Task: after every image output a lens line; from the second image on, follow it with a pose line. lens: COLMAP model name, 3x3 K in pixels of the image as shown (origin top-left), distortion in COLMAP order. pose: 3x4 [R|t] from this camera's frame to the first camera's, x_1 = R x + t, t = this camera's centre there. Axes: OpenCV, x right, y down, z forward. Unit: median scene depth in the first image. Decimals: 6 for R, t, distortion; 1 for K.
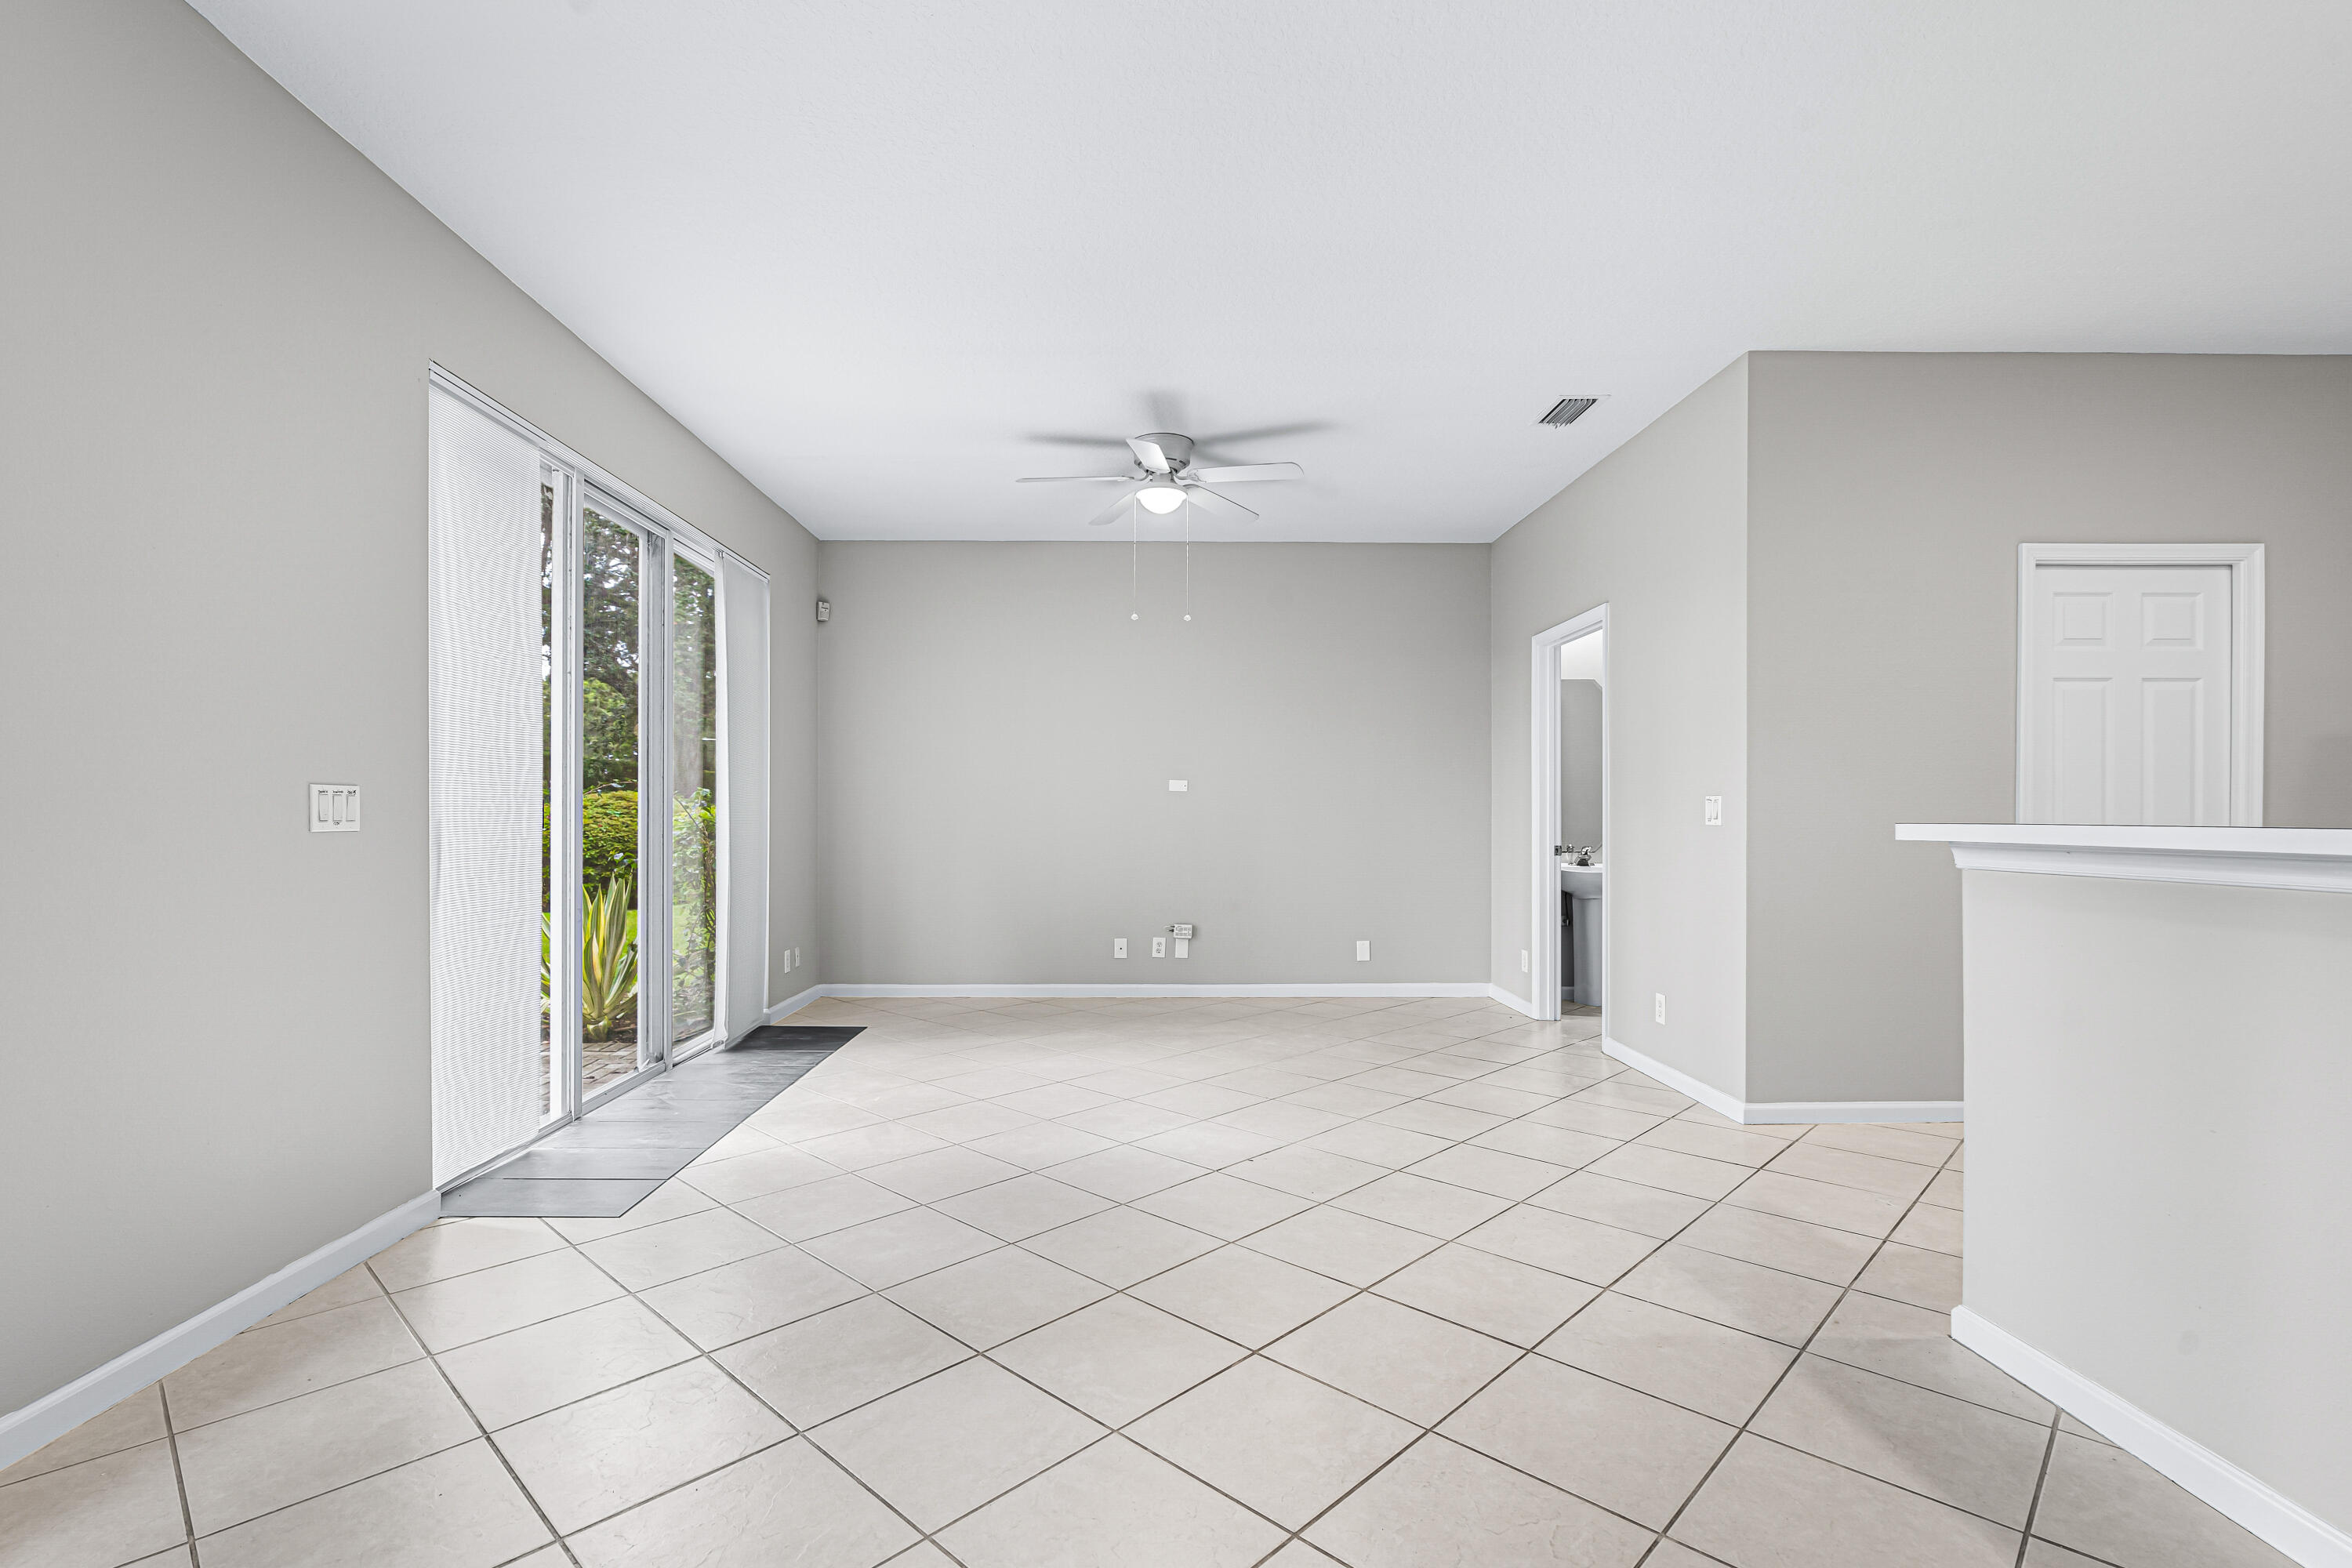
lens RADIAL K [[1087.7, 0, 1169.9], [0, 1087.7, 808.1], [0, 0, 1]] dist [-0.001064, 0.000214]
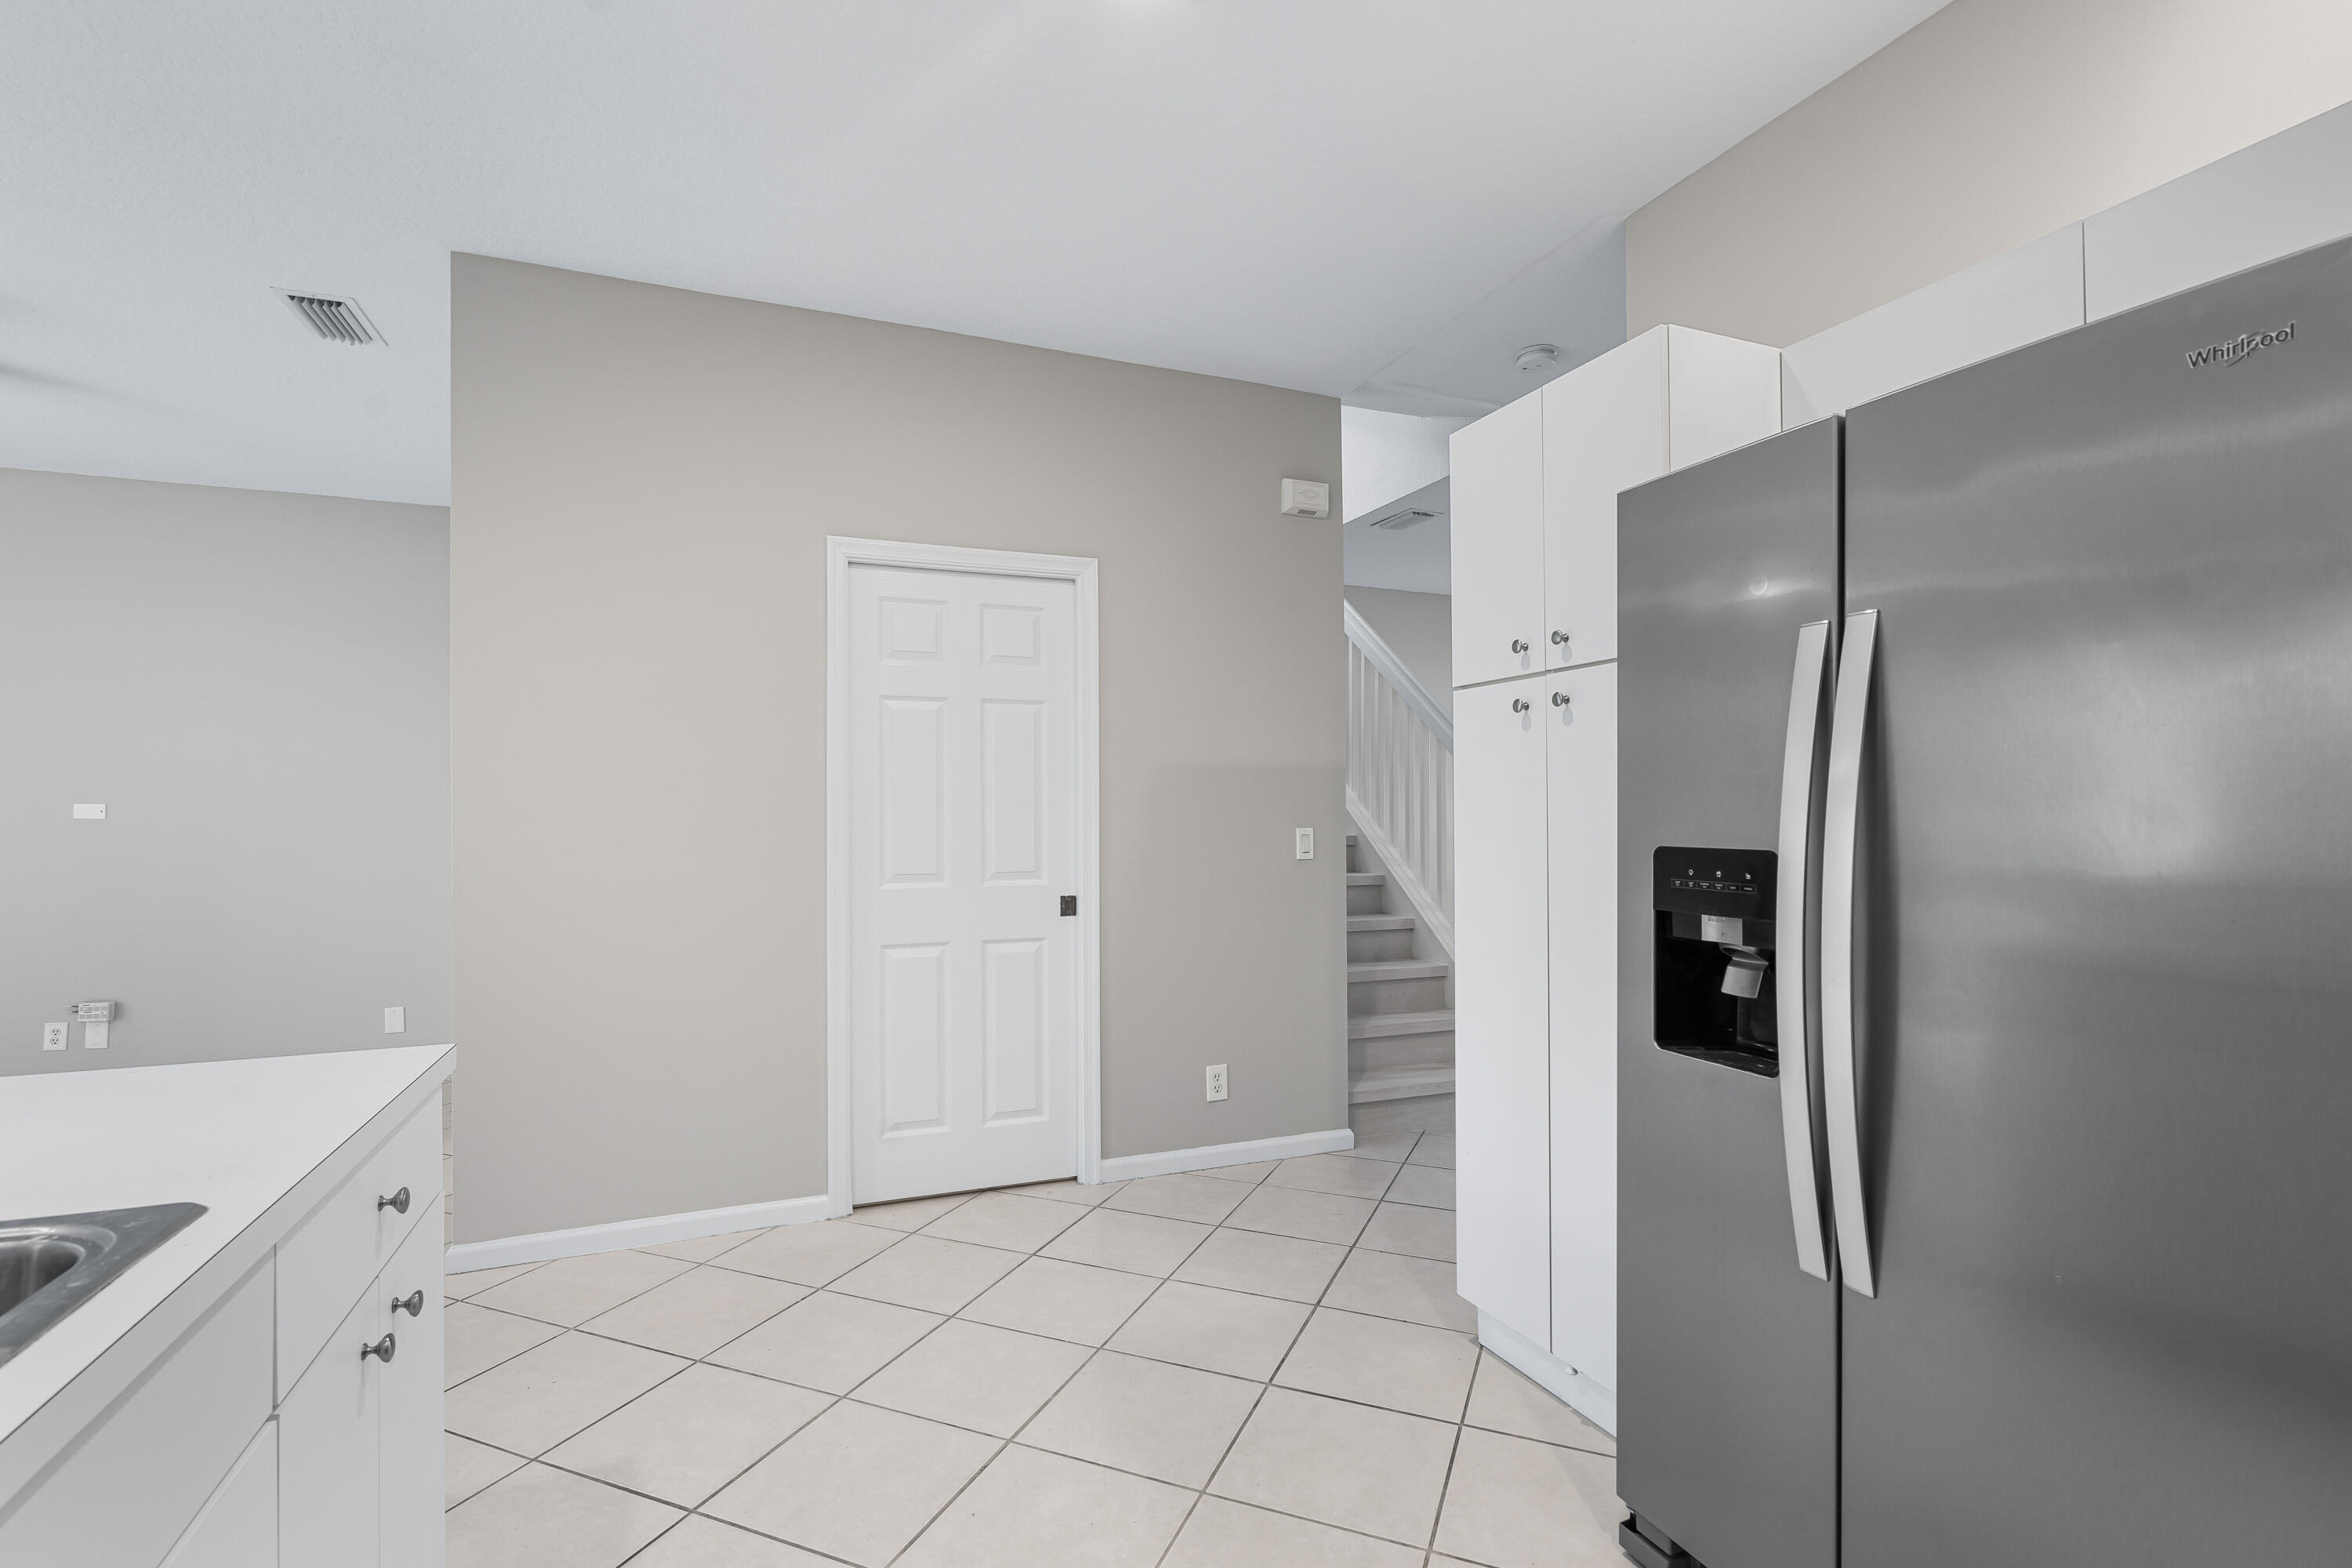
lens RADIAL K [[1069.3, 0, 1164.3], [0, 1069.3, 808.5], [0, 0, 1]] dist [-0.002504, -0.000213]
pose [[0.931398, -0.006456, 0.363946, 0.475560], [0.007247, 0.999973, -0.000809, -0.018966], [-0.363931, 0.003391, 0.931420, 0.086495]]
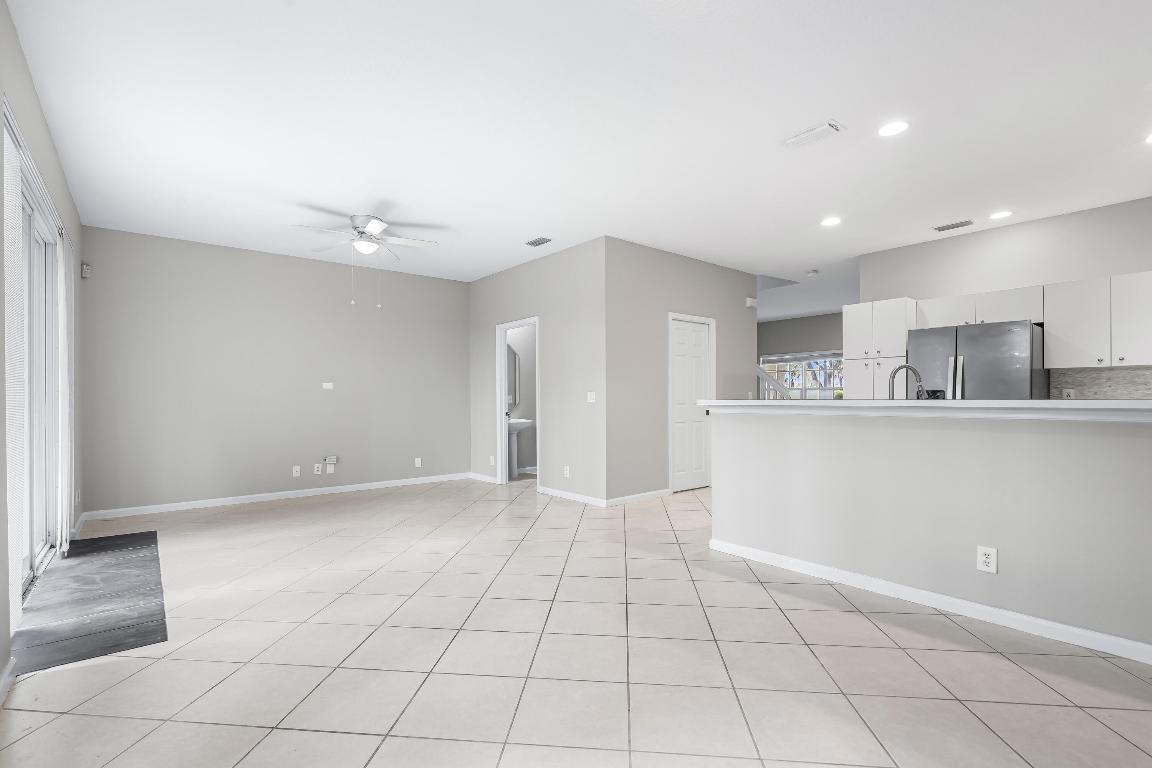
lens RADIAL K [[523.7, 0, 570.3], [0, 523.7, 396.0], [0, 0, 1]] dist [-0.002504, -0.000213]
pose [[0.787522, -0.002807, 0.616280, -0.262554], [0.003325, 0.999994, 0.000306, -0.001070], [-0.616278, 0.001808, 0.787527, -0.013468]]
